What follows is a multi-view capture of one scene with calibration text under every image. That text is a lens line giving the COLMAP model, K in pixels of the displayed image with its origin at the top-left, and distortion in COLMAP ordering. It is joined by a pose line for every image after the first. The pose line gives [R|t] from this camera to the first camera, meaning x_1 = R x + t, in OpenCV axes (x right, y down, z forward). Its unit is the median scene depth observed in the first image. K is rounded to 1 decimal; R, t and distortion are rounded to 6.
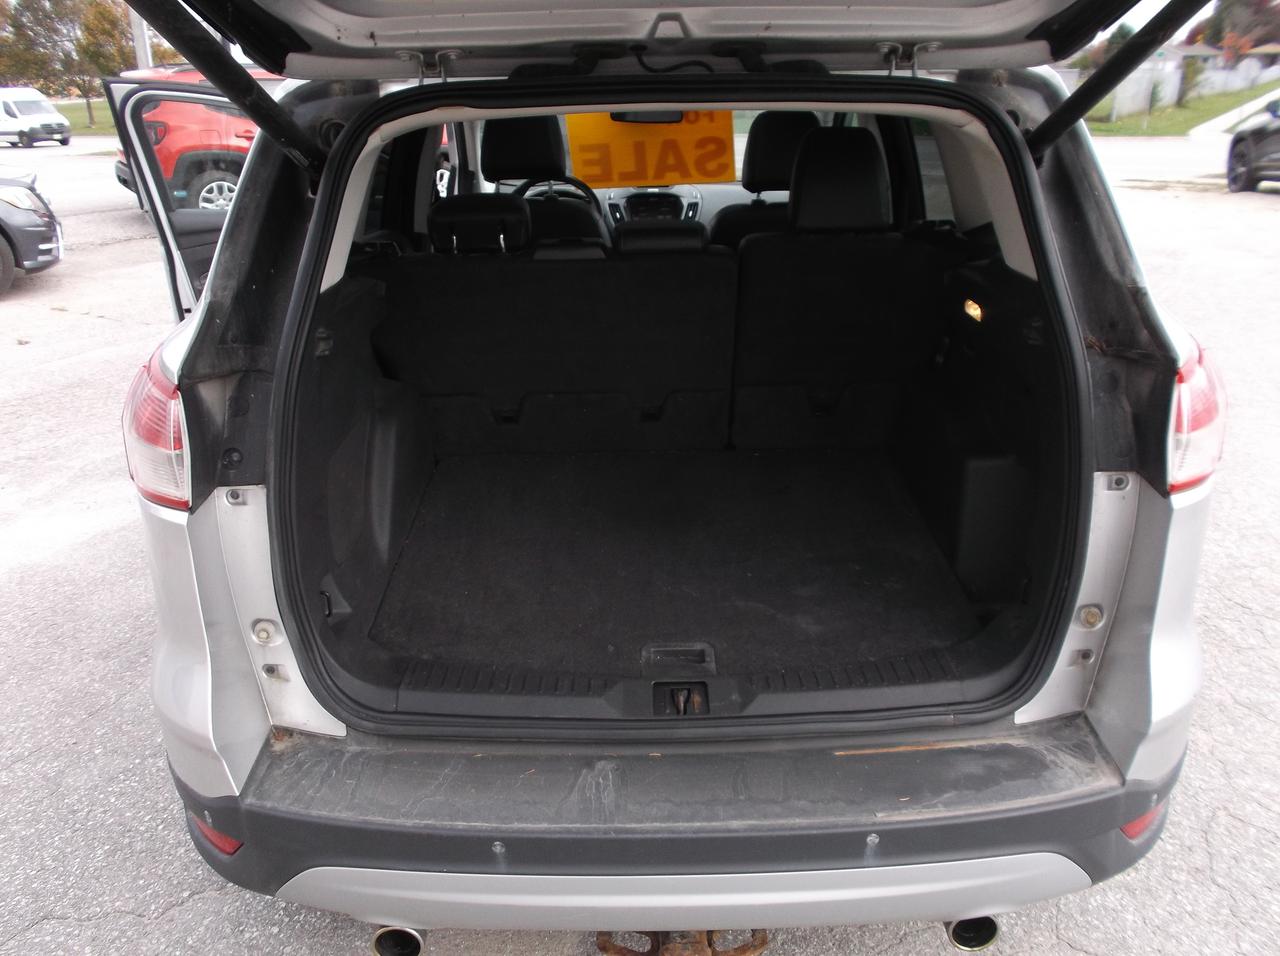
lens RADIAL K [[1014.3, 0, 644.1], [0, 1014.3, 485.2], [0, 0, 1]] dist [-0.022356, 0.007314]
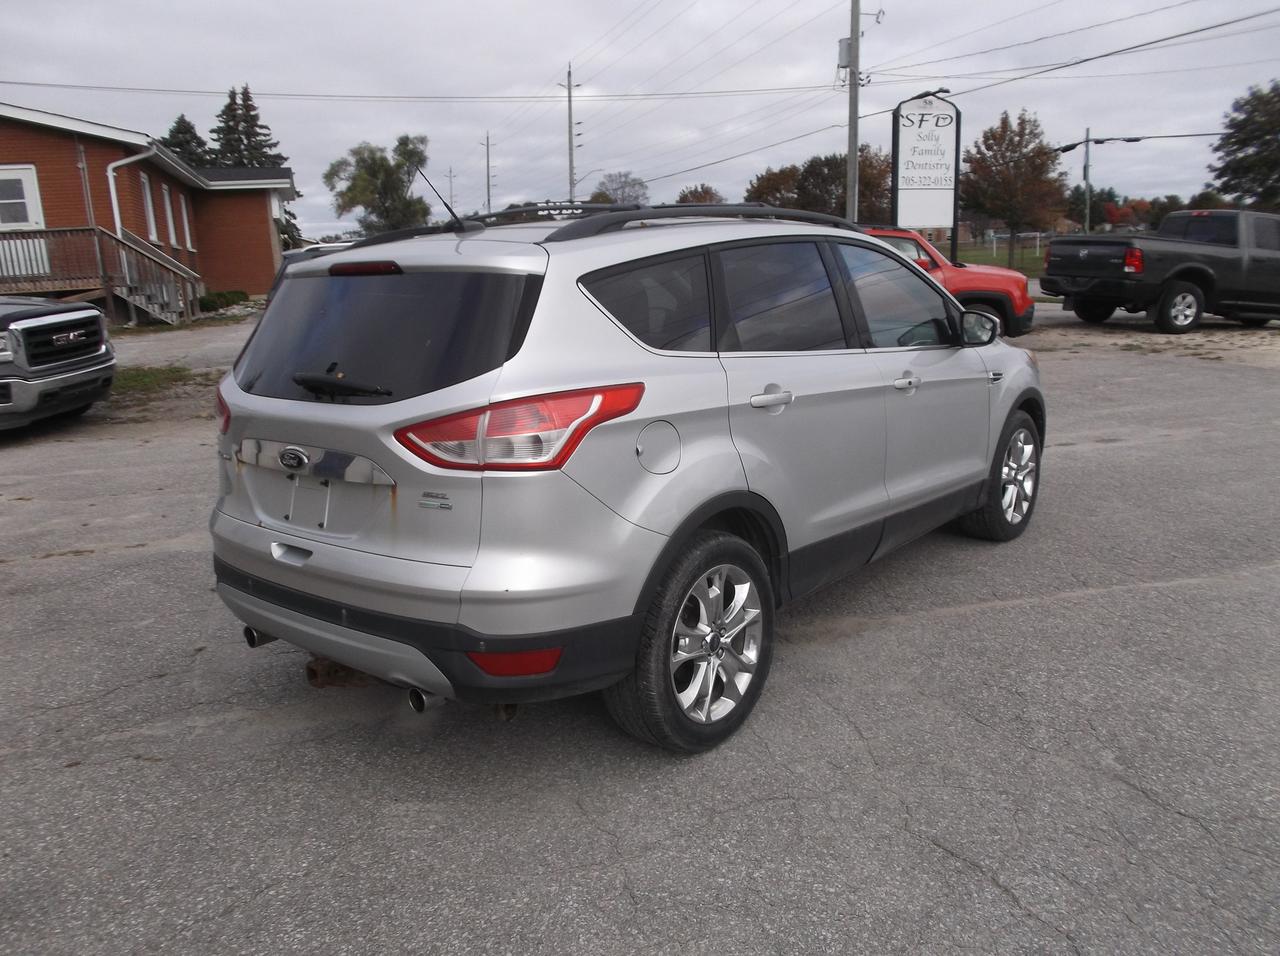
lens RADIAL K [[1014.3, 0, 644.1], [0, 1014.3, 485.2], [0, 0, 1]] dist [-0.022356, 0.007314]
pose [[0.775515, 0.135478, -0.616622, 0.275942], [-0.216099, 0.974669, -0.057639, 0.011649], [0.593193, 0.177952, 0.785147, -0.044118]]
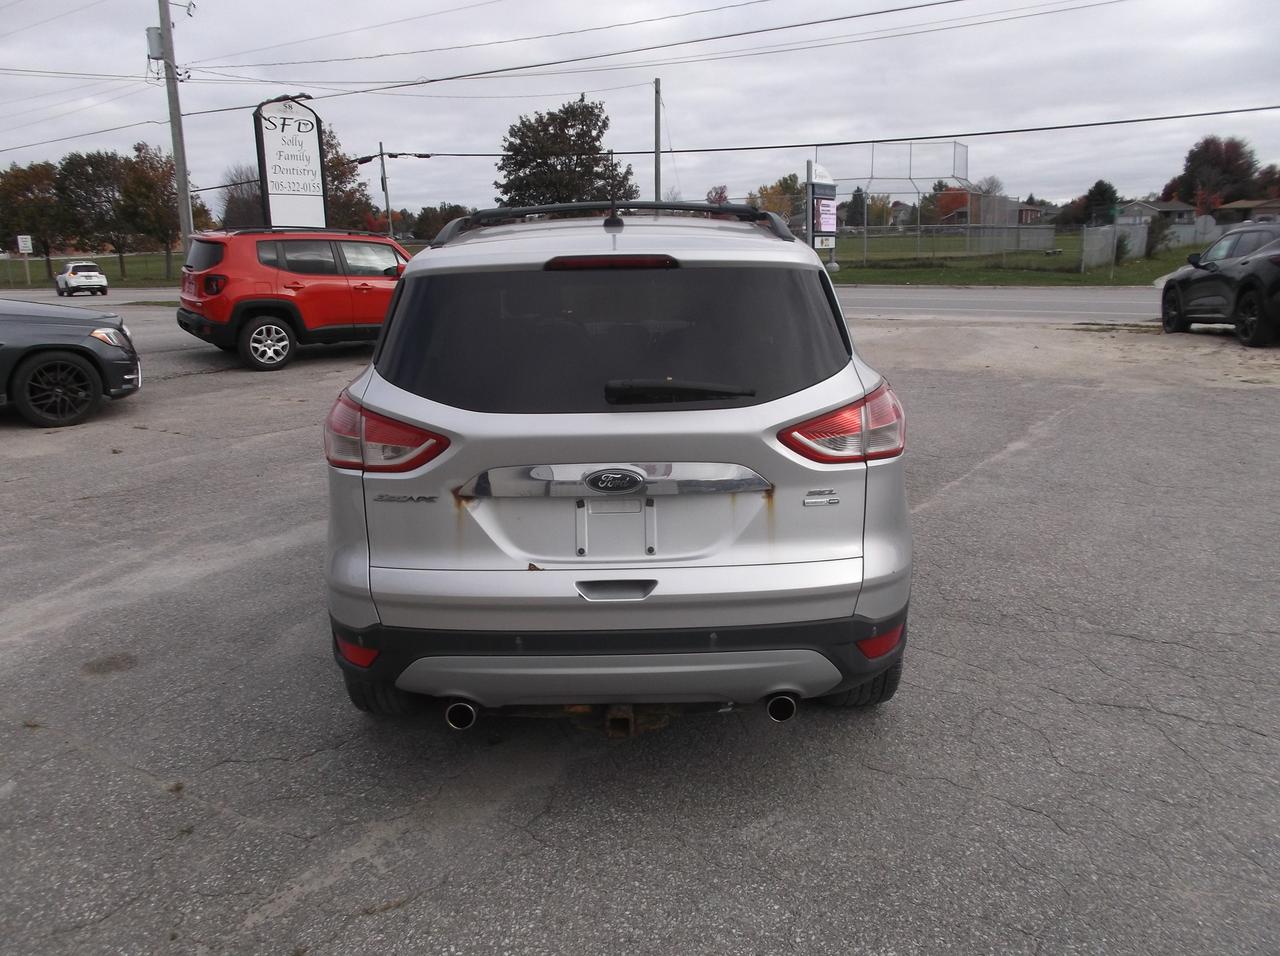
lens RADIAL K [[1014.3, 0, 644.1], [0, 1014.3, 485.2], [0, 0, 1]] dist [-0.022356, 0.007314]
pose [[0.999988, -0.002069, -0.004525, 0.014556], [0.001420, 0.990302, -0.138921, 0.046950], [0.004768, 0.138913, 0.990293, -0.132723]]
